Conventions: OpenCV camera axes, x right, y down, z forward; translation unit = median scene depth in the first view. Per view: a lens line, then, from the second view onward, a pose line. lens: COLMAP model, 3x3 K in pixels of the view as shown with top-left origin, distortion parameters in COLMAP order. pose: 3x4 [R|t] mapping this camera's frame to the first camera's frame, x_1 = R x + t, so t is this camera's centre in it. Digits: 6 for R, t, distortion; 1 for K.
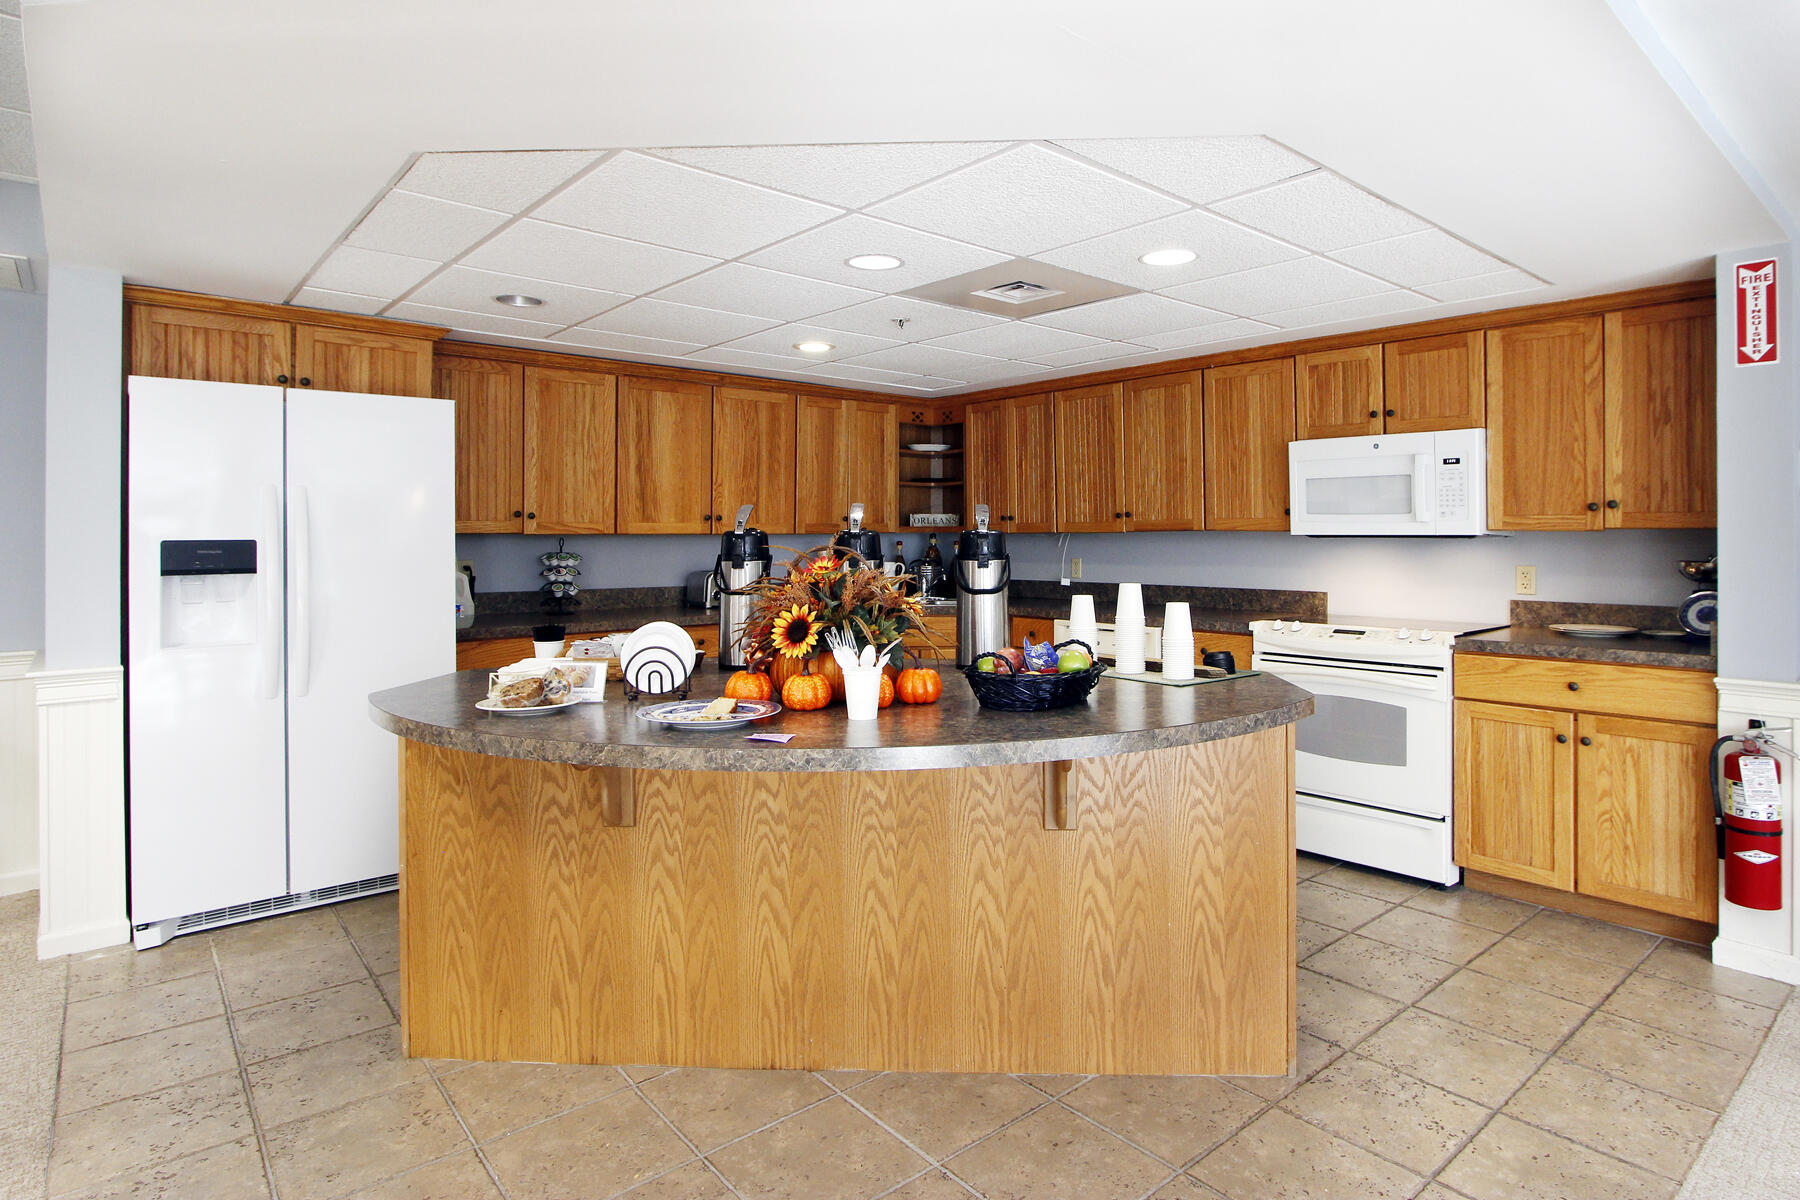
lens RADIAL K [[924.4, 0, 902.8], [0, 924.4, 554.4], [0, 0, 1]] dist [-0.003290, -0.031736]
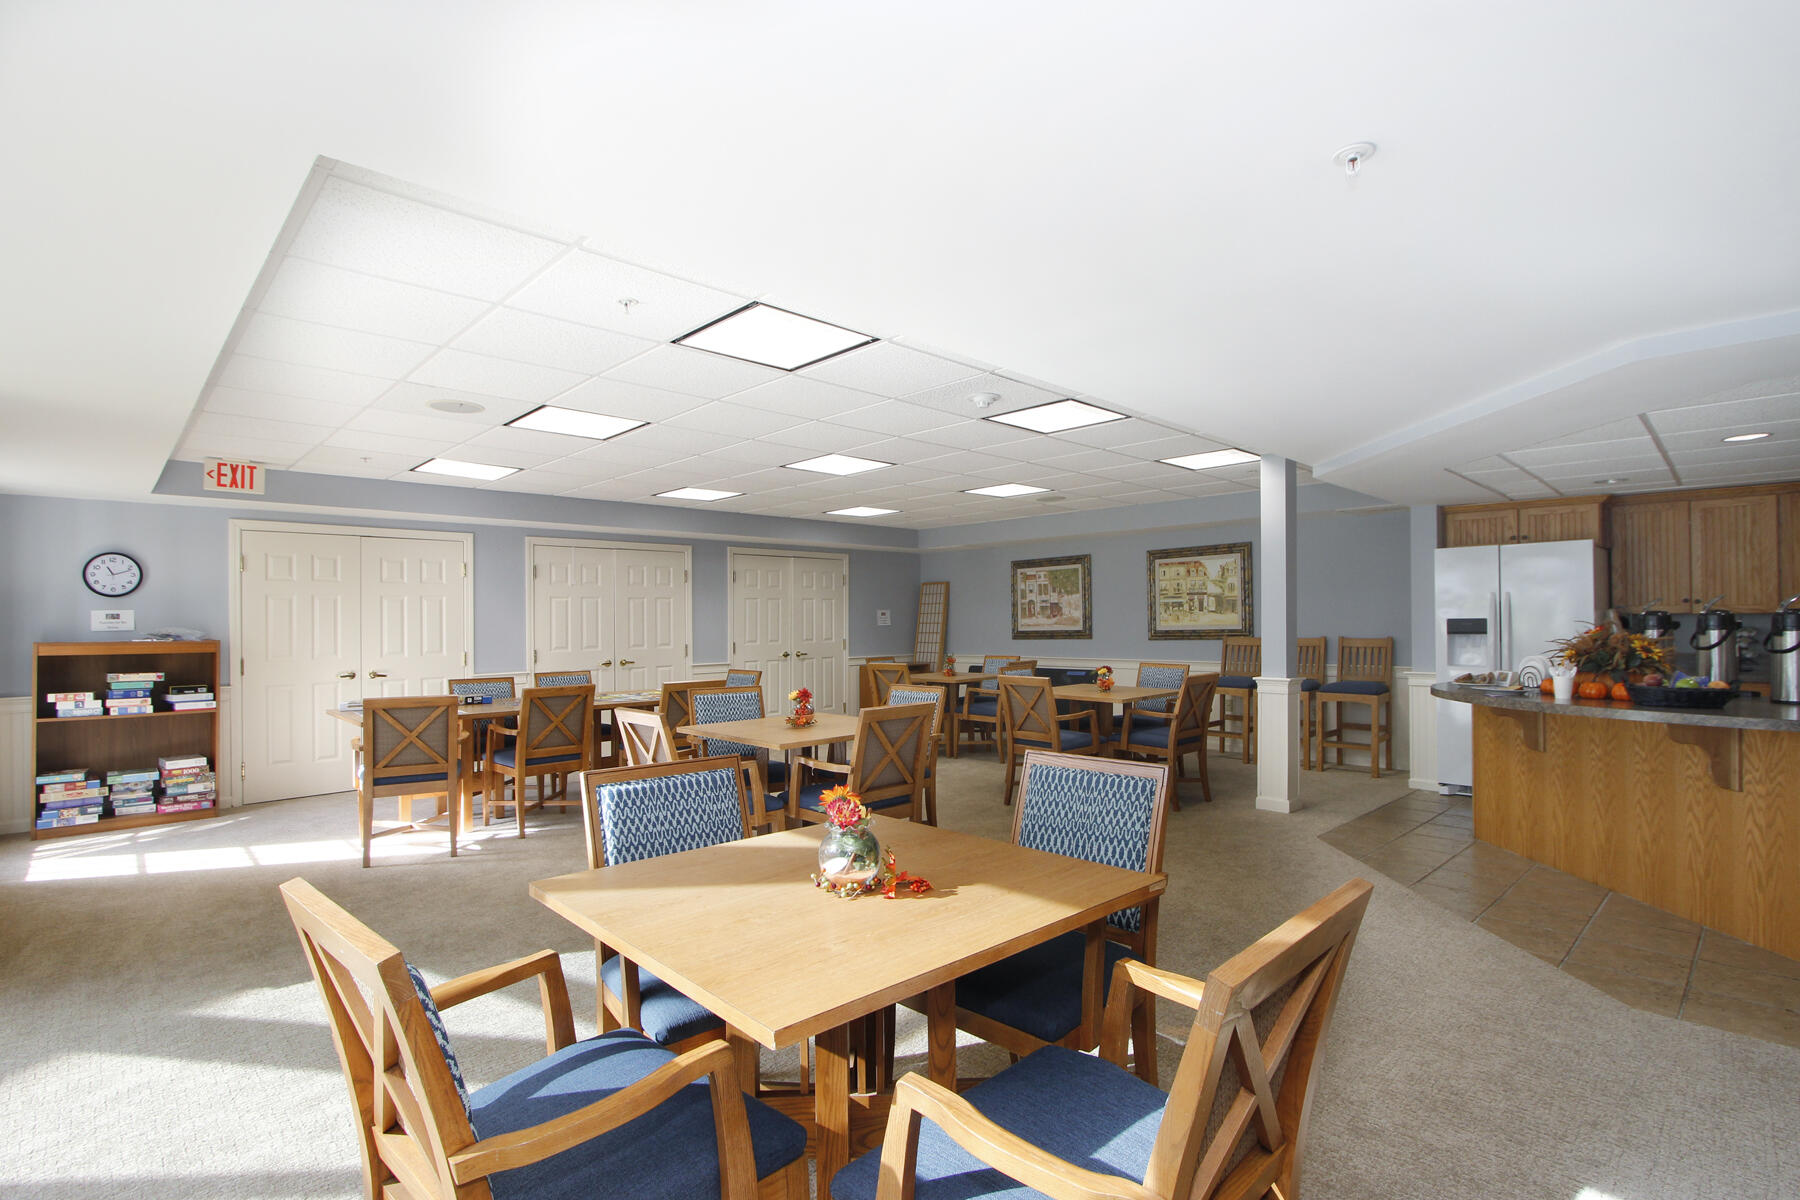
lens RADIAL K [[848.3, 0, 912.7], [0, 848.3, 621.7], [0, 0, 1]] dist [-0.014940, 0.000507]
pose [[0.038695, 0.002449, -0.999248, 1.615996], [-0.012739, 0.999917, 0.001957, 0.006373], [0.999170, 0.012653, 0.038723, -0.550707]]
